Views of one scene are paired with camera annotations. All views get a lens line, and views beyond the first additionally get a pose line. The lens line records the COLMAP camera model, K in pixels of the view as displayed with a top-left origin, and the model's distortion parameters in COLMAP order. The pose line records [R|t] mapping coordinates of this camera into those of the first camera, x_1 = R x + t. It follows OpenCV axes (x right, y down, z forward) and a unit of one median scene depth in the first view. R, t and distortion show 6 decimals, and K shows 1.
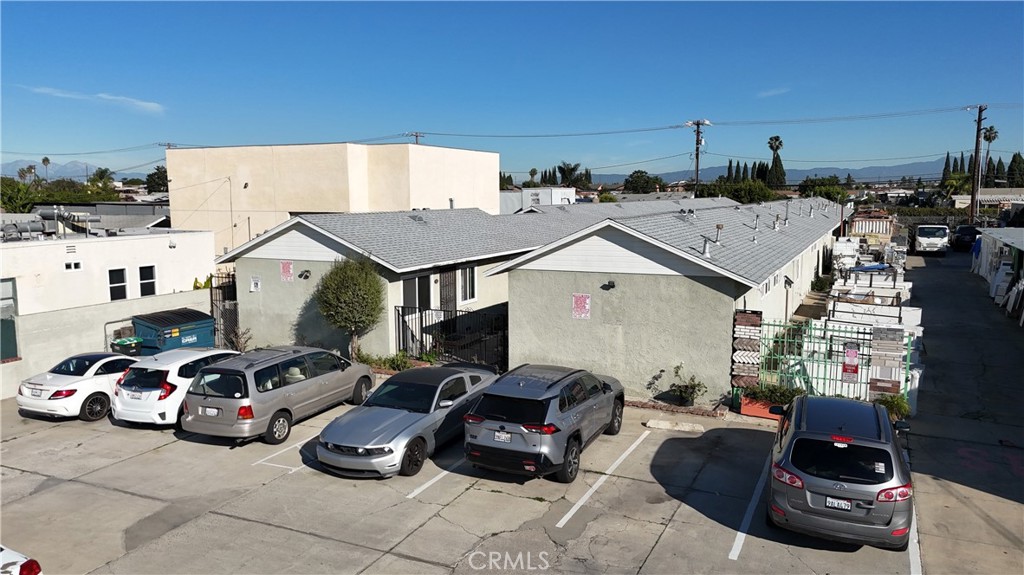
lens RADIAL K [[748.4, 0, 512.4], [0, 748.4, 284.5], [0, 0, 1]] dist [0.046613, -0.012553]
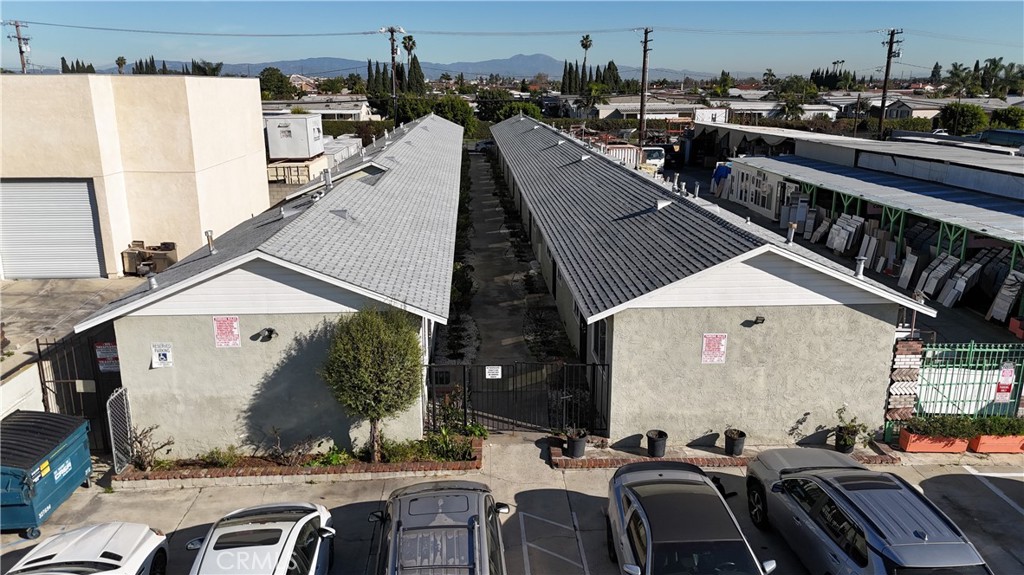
lens RADIAL K [[748.4, 0, 510.9], [0, 748.4, 294.8], [0, 0, 1]] dist [0.046613, -0.012553]
pose [[0.879581, -0.122527, 0.459701, -0.449026], [0.053713, 0.985664, 0.159942, -0.163224], [-0.472708, -0.115990, 0.873552, 0.399870]]
